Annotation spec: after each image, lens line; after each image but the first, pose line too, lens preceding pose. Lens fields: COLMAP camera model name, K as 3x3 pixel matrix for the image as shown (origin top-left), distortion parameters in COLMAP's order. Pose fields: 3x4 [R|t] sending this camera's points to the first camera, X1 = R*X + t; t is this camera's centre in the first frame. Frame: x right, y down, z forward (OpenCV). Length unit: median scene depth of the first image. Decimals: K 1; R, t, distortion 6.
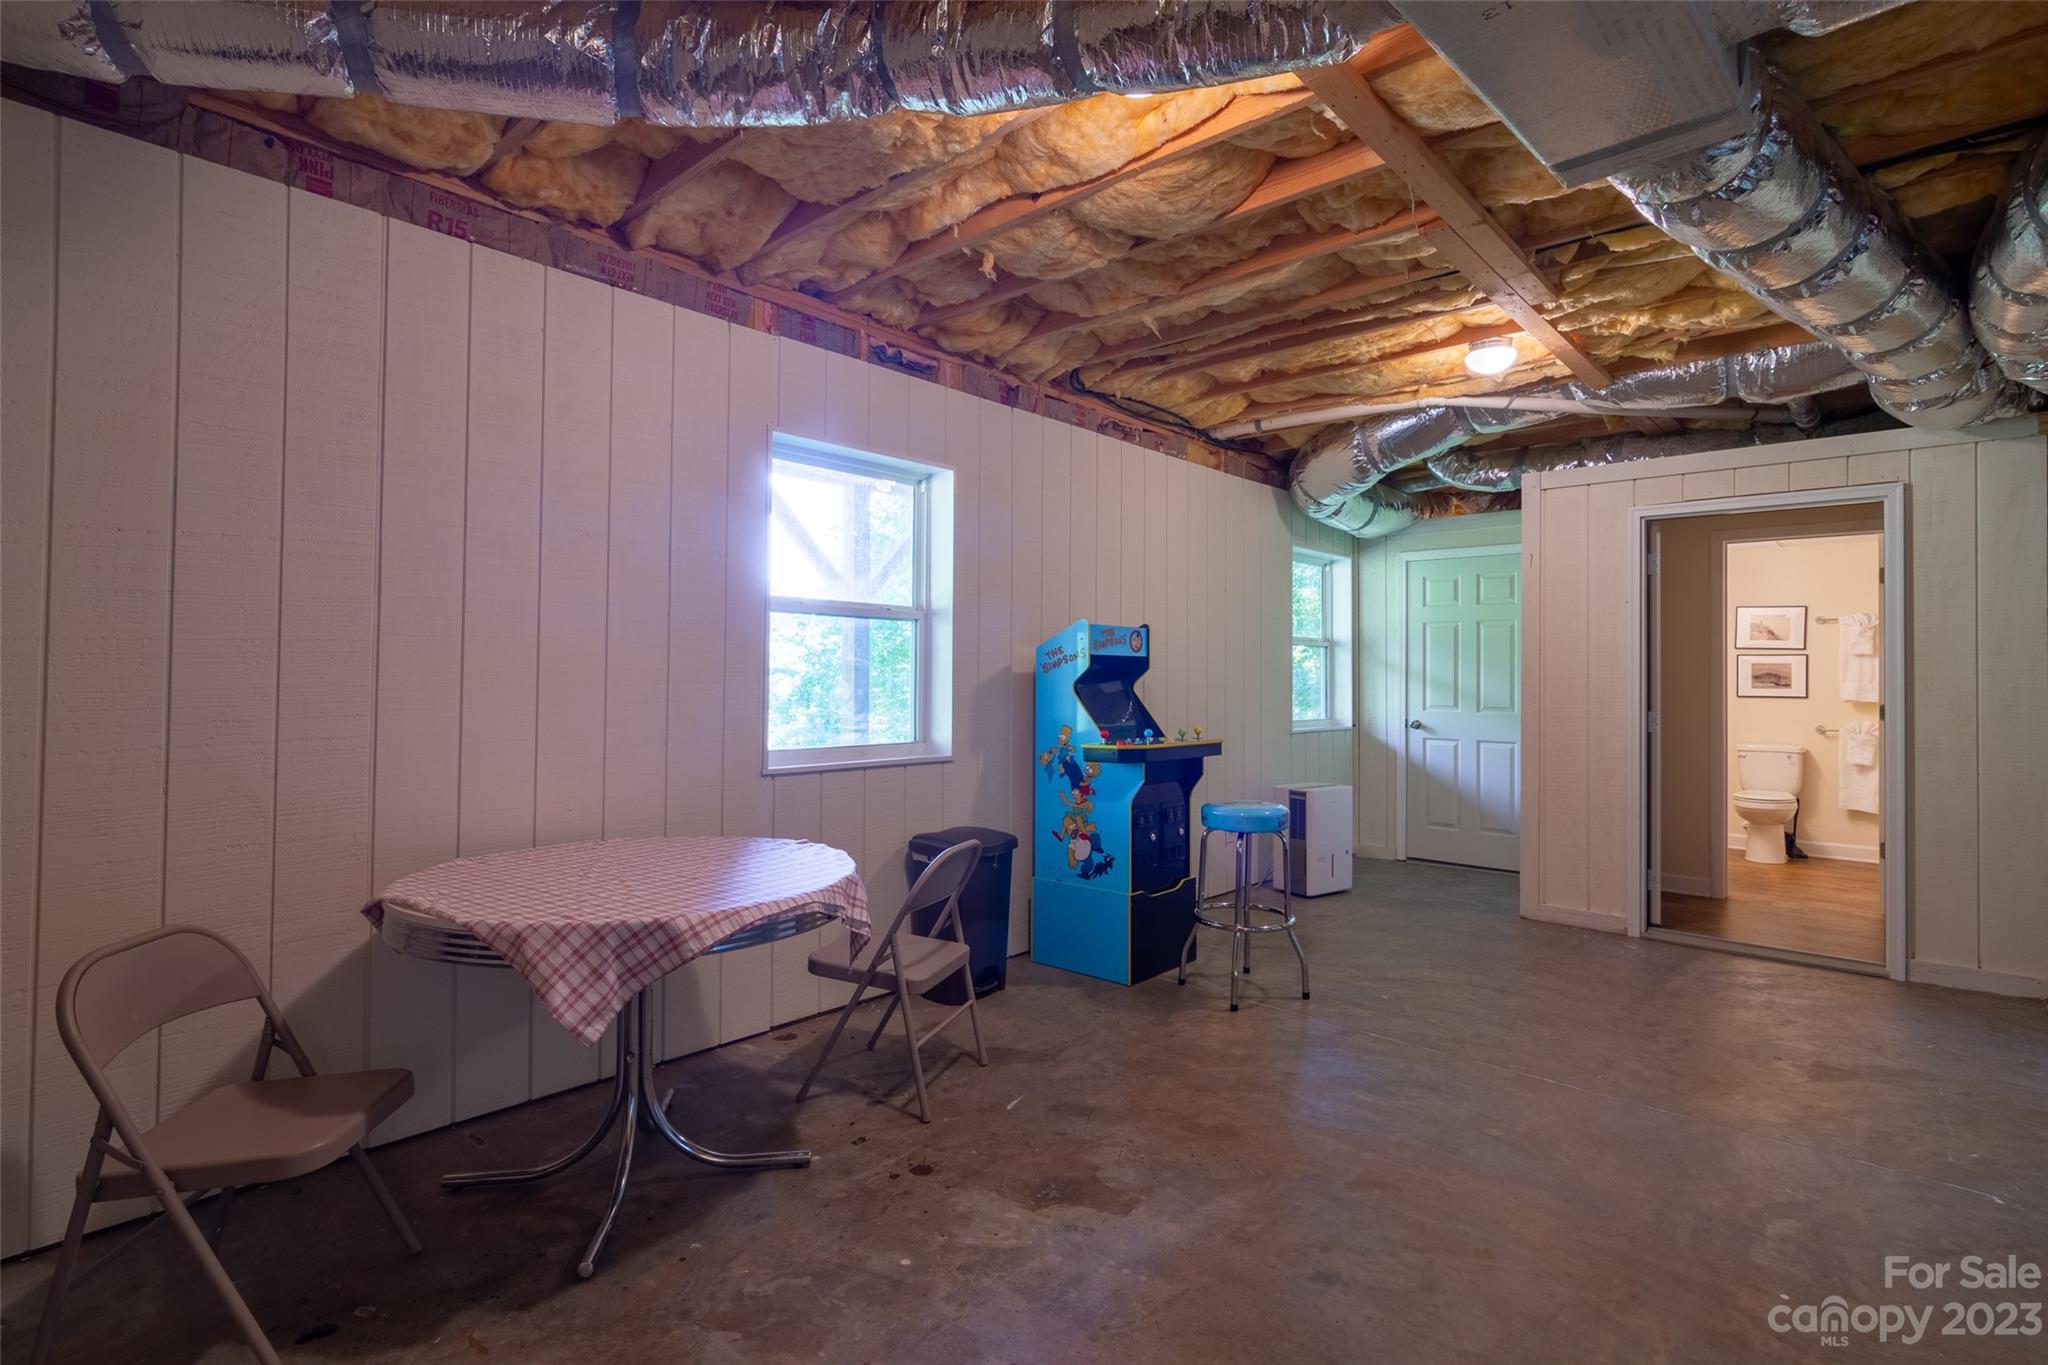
lens RADIAL K [[1007.9, 0, 1021.4], [0, 1007.9, 675.0], [0, 0, 1]] dist [0.007011, 0.000595]
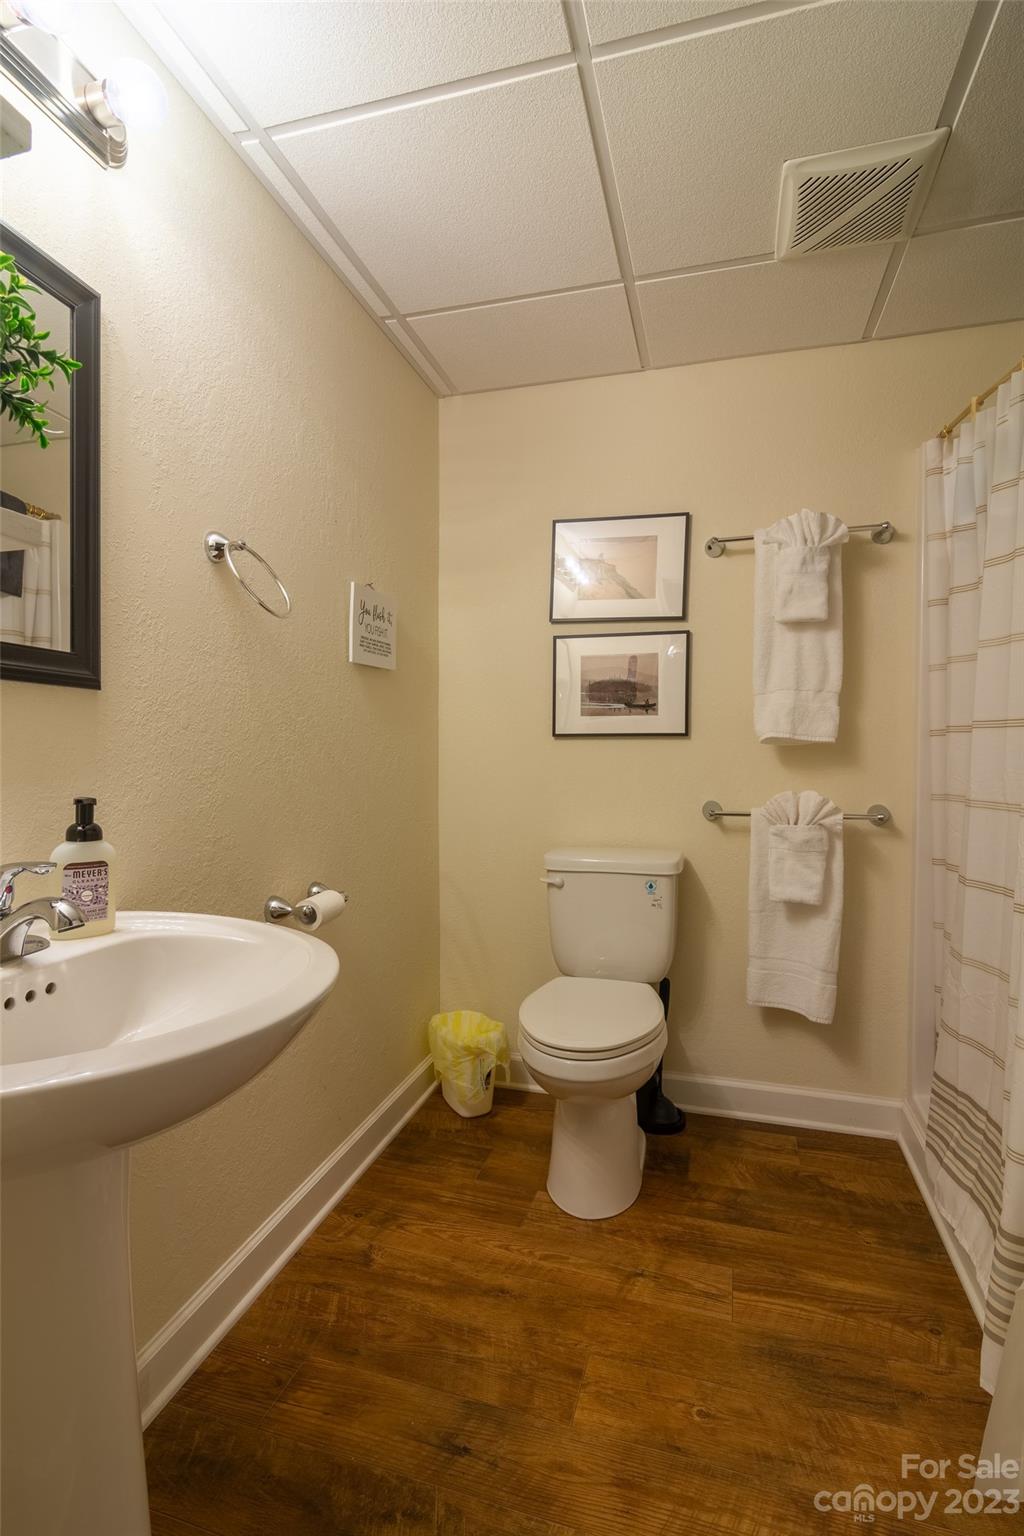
lens RADIAL K [[755.9, 0, 511.3], [0, 755.9, 768.3], [0, 0, 1]] dist [0.007011, 0.000595]
pose [[0.900429, -0.001408, 0.435001, 0.591253], [-0.006758, 0.999829, 0.017224, 0.031692], [-0.434951, -0.018448, 0.900265, 0.771900]]
